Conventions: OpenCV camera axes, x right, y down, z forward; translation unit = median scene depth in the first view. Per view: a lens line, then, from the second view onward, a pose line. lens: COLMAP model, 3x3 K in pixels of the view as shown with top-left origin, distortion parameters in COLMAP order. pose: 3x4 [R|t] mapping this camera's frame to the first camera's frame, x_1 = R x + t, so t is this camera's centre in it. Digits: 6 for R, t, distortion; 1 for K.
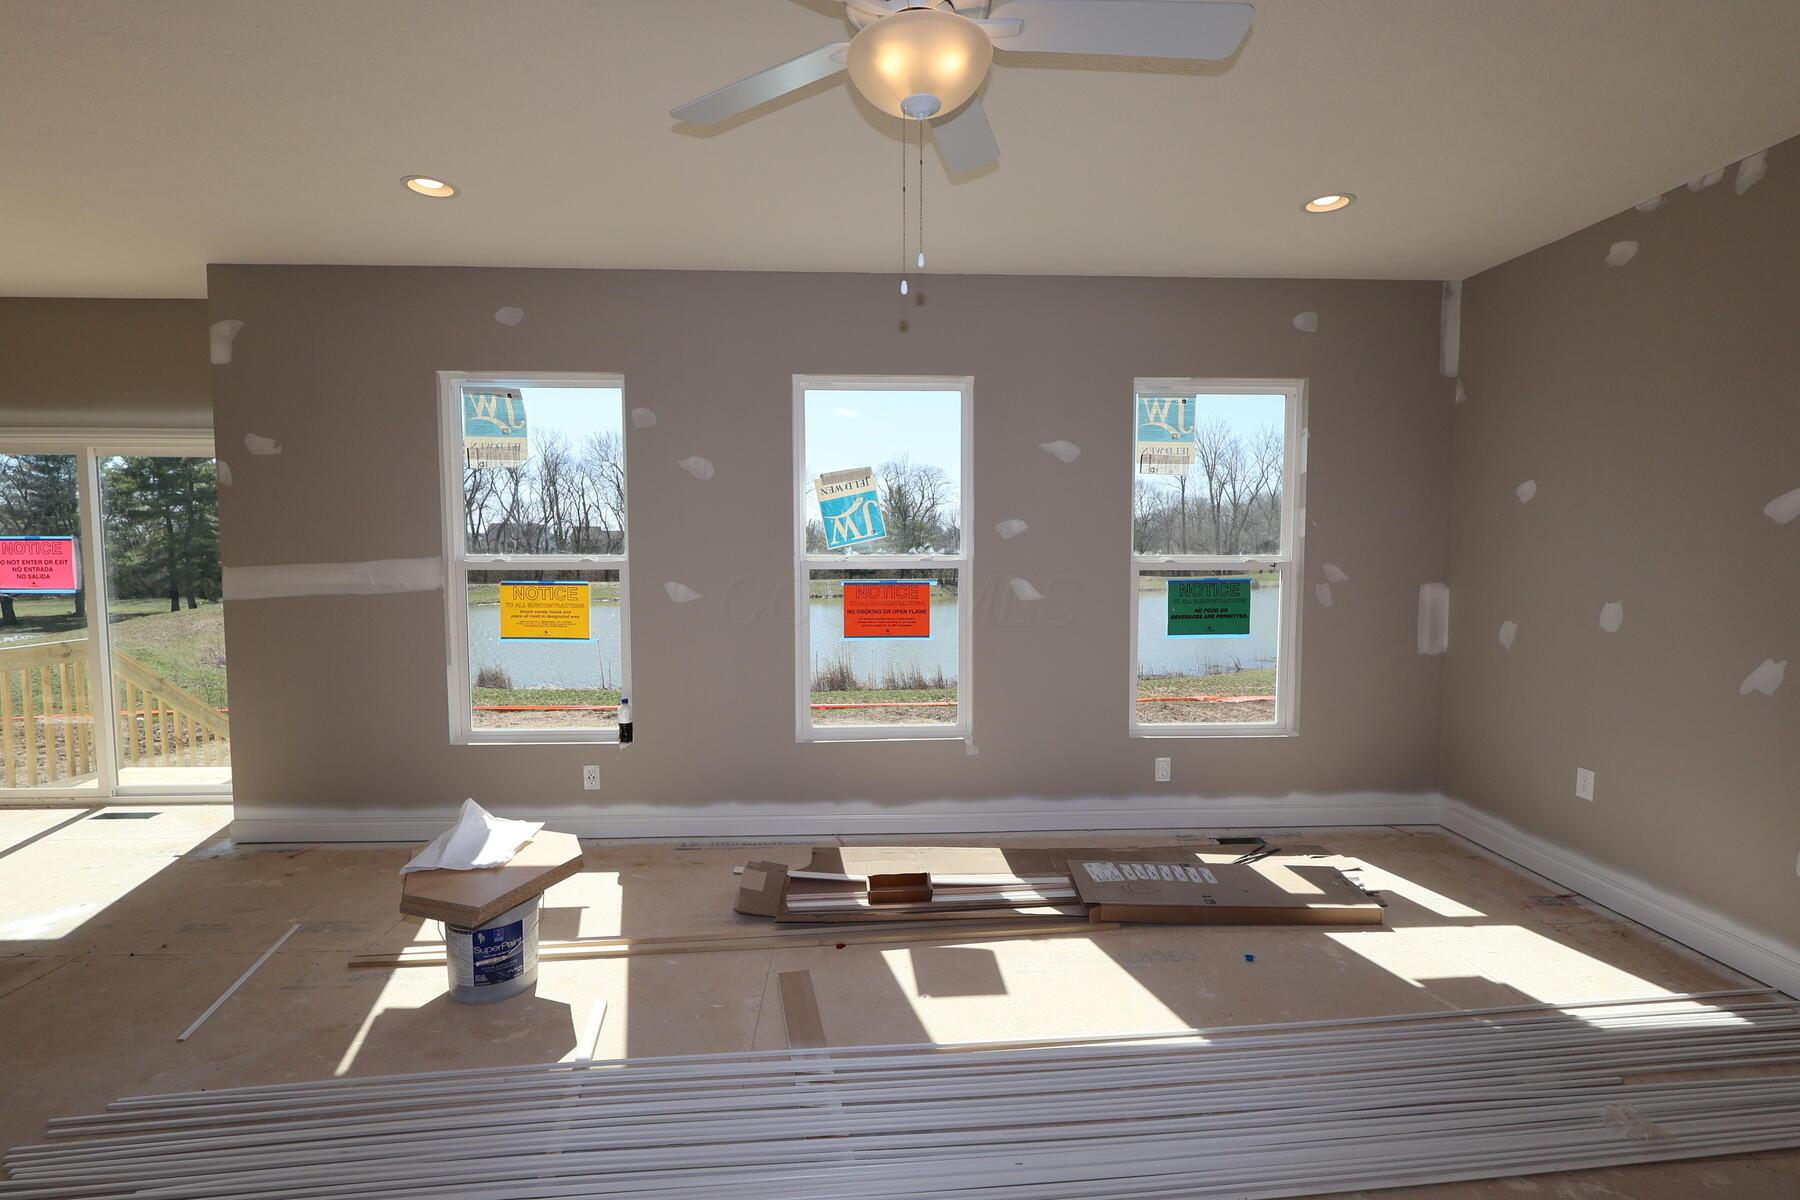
lens RADIAL K [[833.8, 0, 901.2], [0, 833.8, 601.2], [0, 0, 1]] dist [-0.002124, -0.000878]
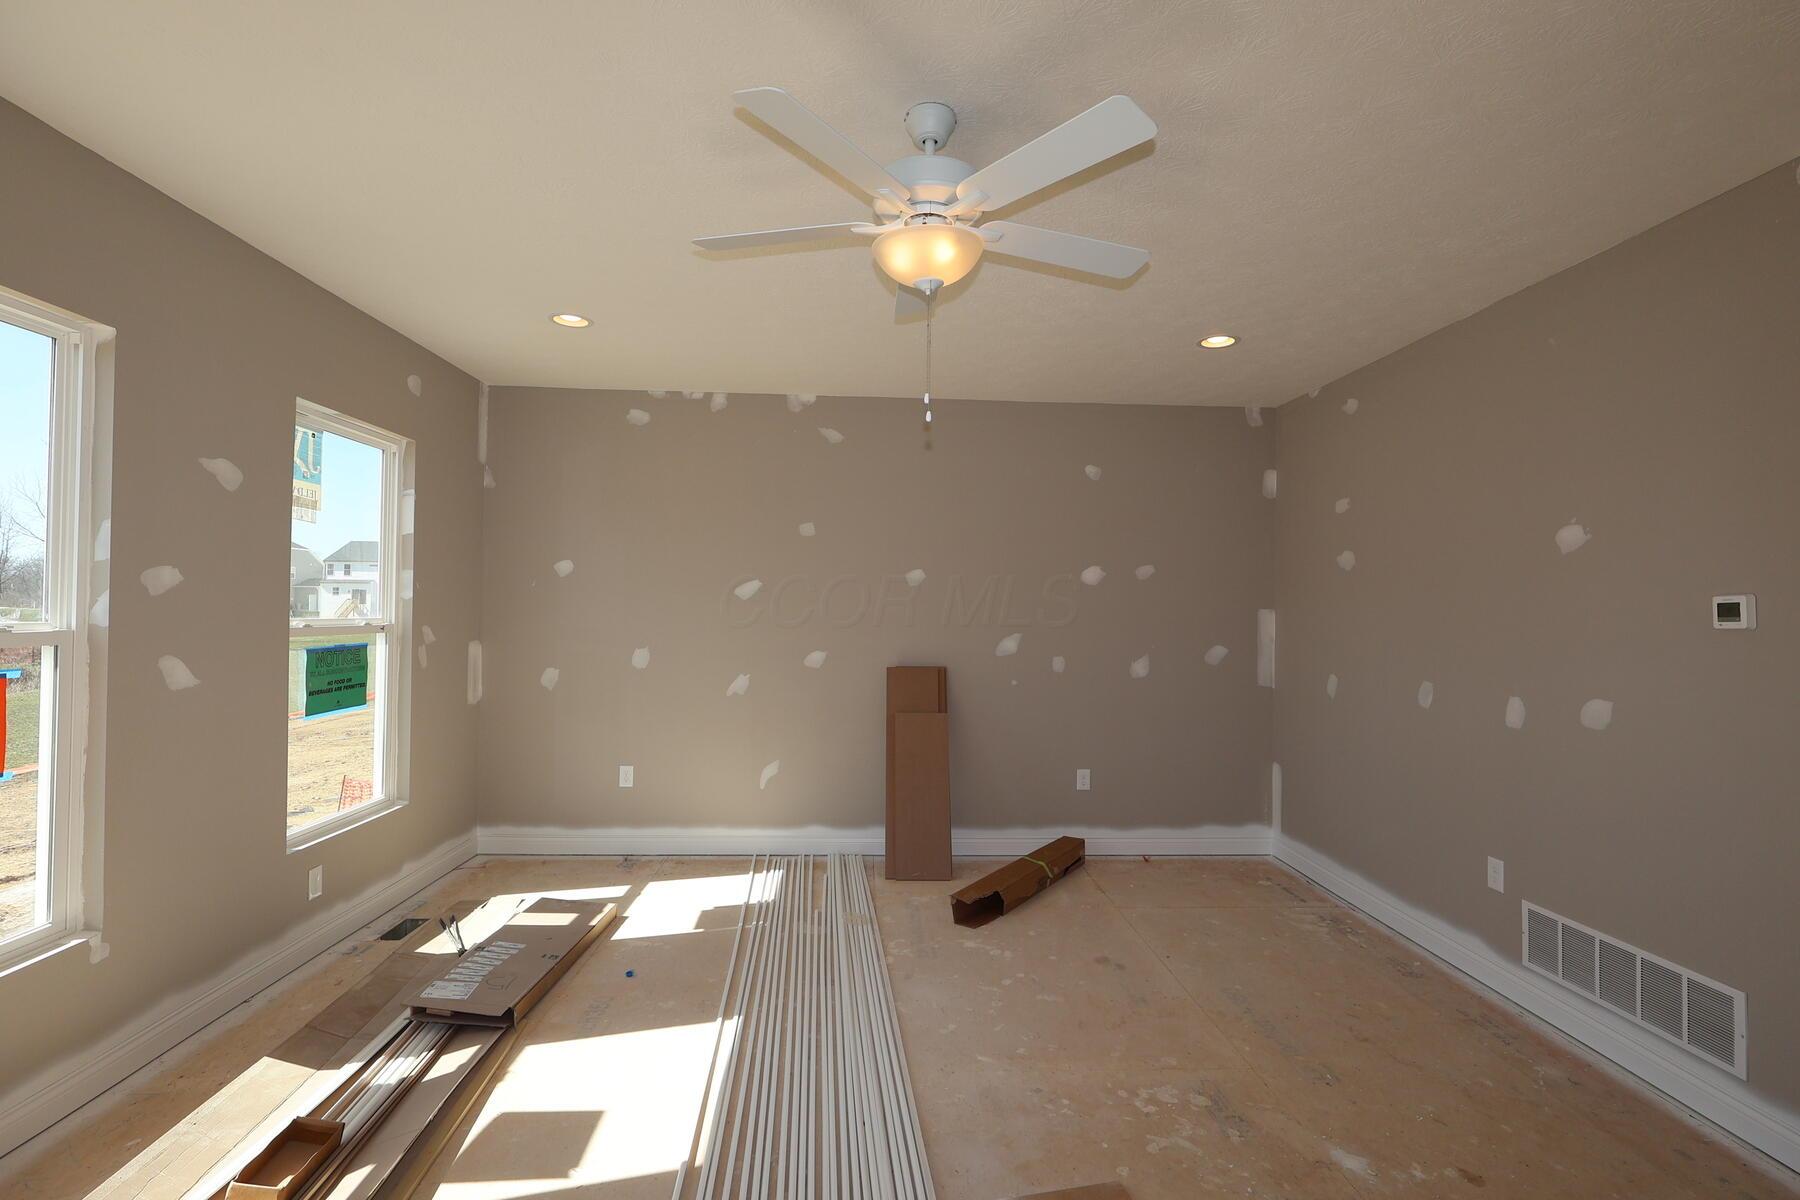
lens RADIAL K [[833.8, 0, 899.0], [0, 833.8, 599.1], [0, 0, 1]] dist [-0.002124, -0.000878]
pose [[0.001032, 0.013496, 0.999908, -0.536496], [0.051954, 0.998558, -0.013532, -0.035461], [-0.998649, 0.051963, 0.000329, 0.451266]]
